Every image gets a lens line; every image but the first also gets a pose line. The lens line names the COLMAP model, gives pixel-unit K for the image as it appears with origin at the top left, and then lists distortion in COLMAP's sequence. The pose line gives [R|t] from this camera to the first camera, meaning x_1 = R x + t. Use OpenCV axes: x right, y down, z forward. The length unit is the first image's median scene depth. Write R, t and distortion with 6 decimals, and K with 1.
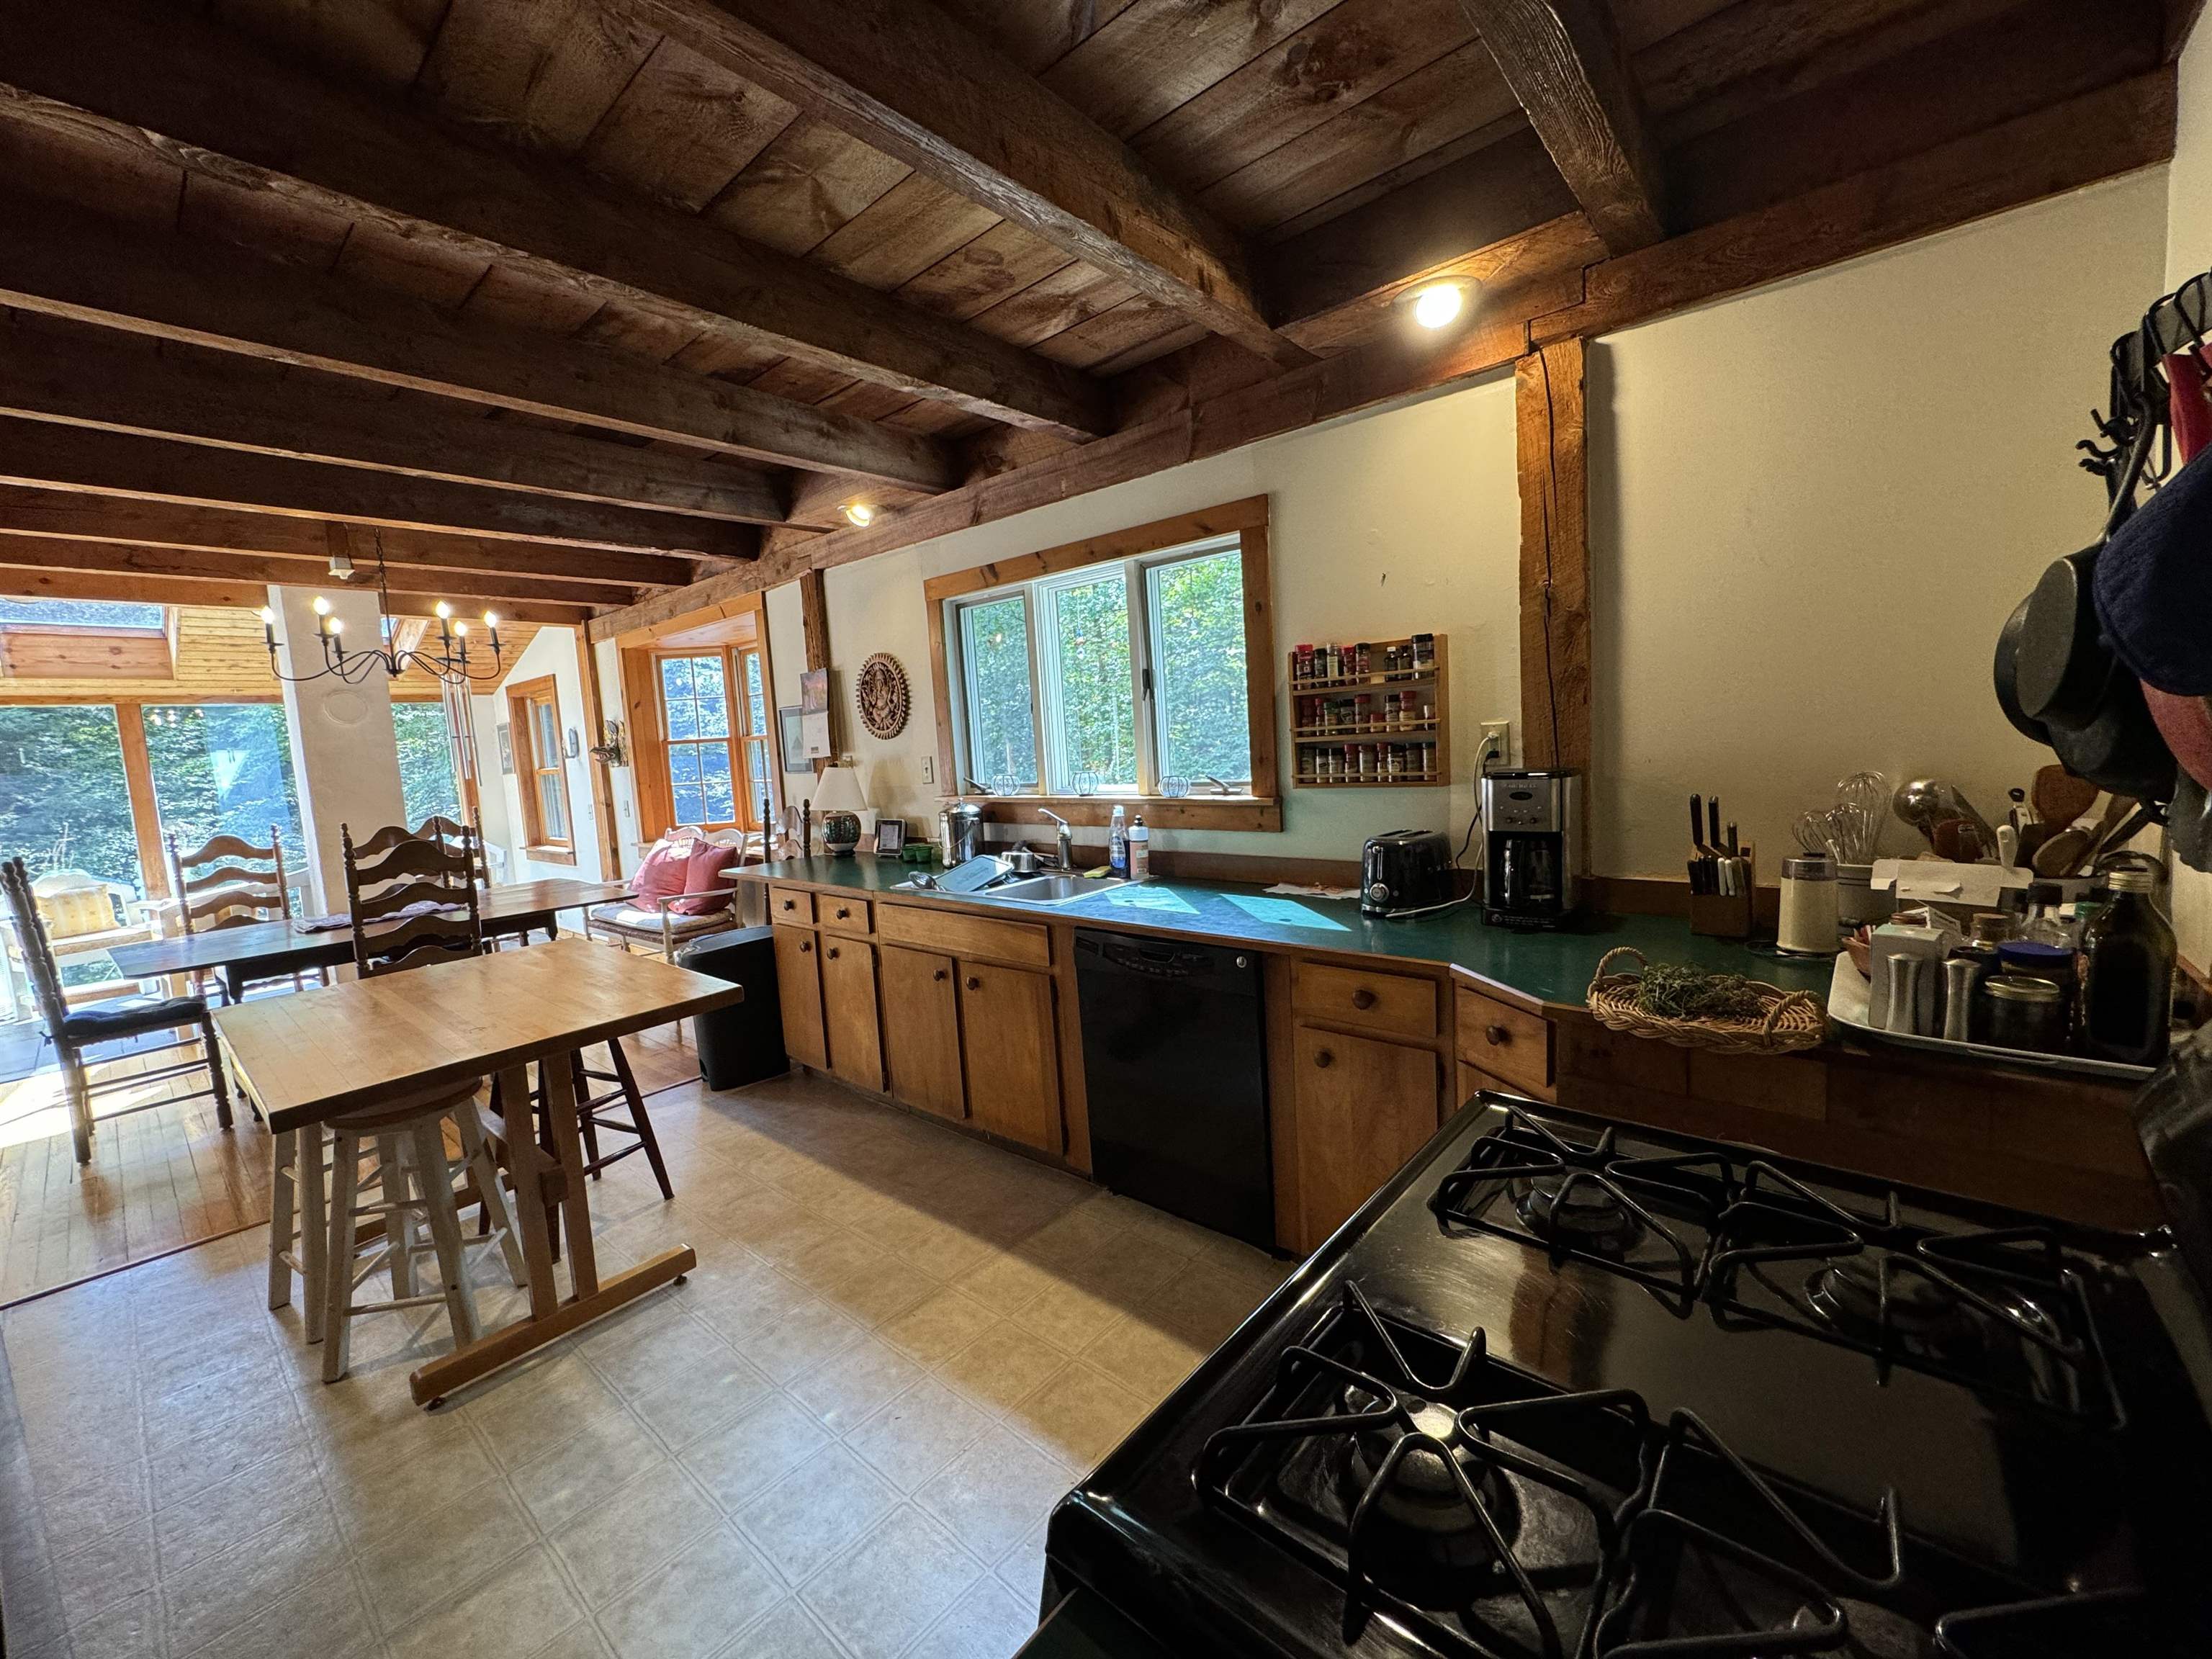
lens RADIAL K [[882.0, 0, 1108.5], [0, 882.0, 824.8], [0, 0, 1]] dist [-0.004277, 0.001281]
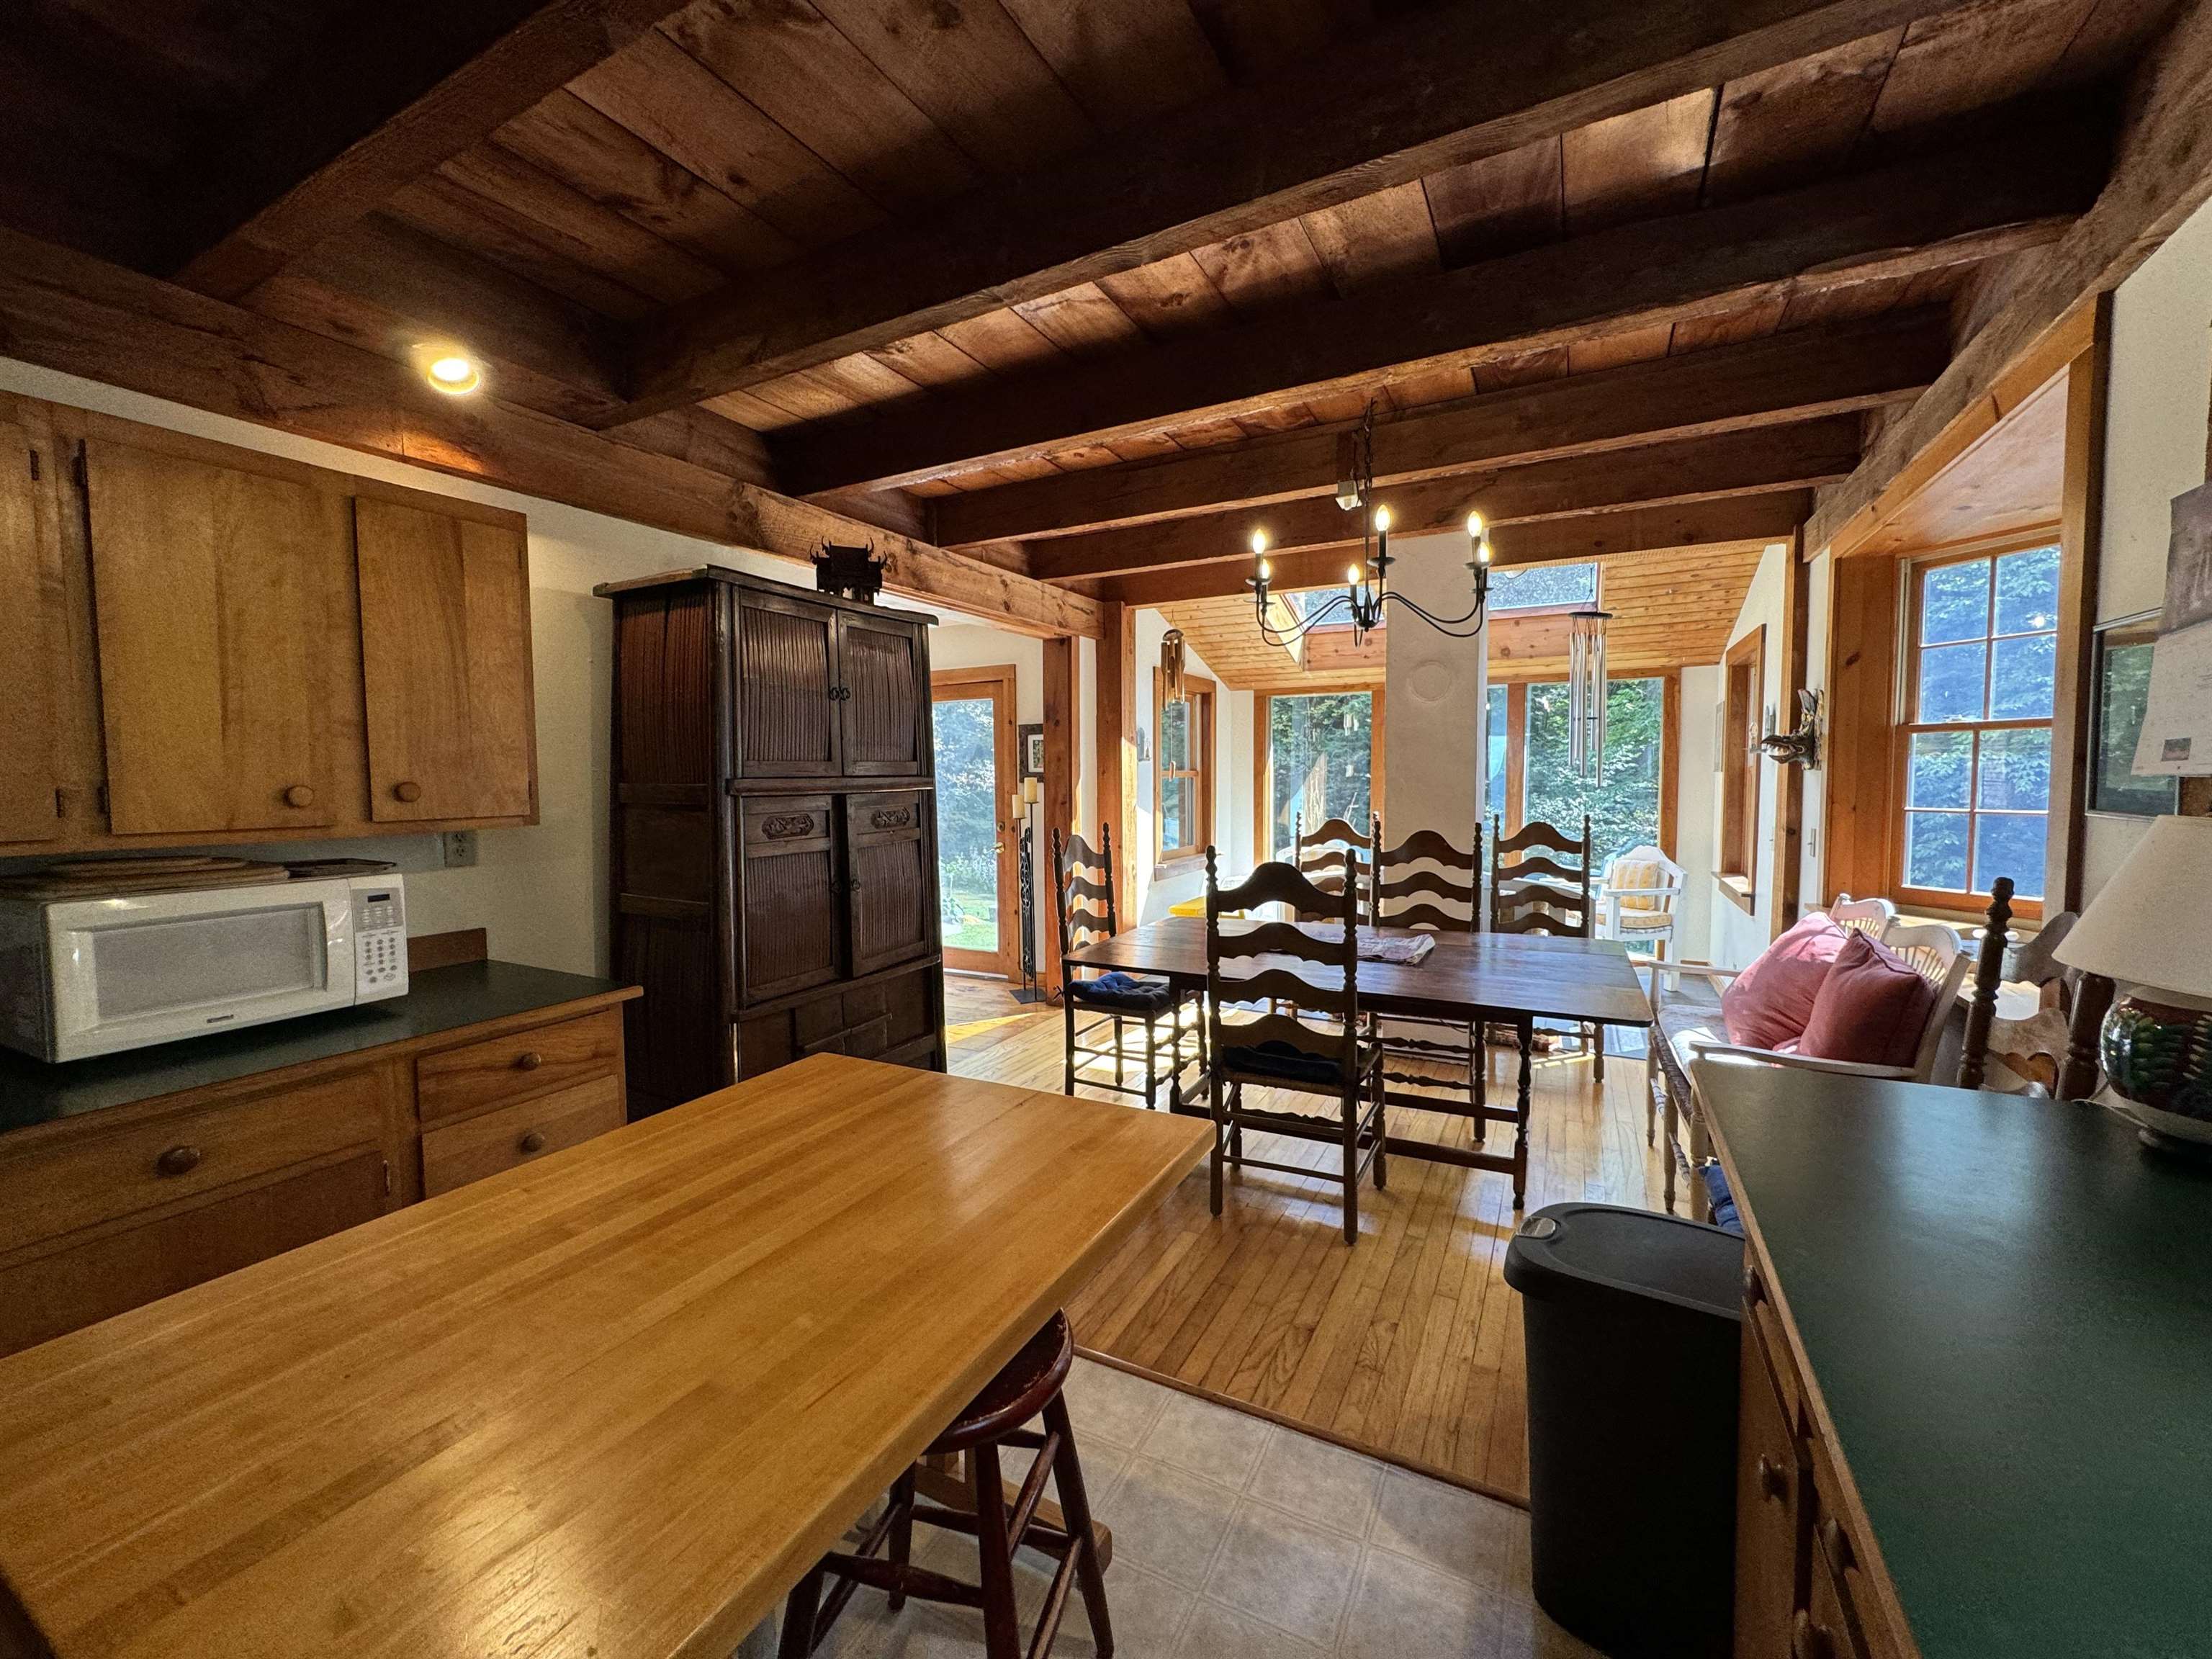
lens RADIAL K [[882.0, 0, 1109.8], [0, 882.0, 827.6], [0, 0, 1]] dist [-0.004277, 0.001281]
pose [[0.220084, 0.114744, -0.968709, -0.159933], [-0.102035, 0.990318, 0.094122, -0.064258], [0.970130, 0.078127, 0.229661, 0.758467]]
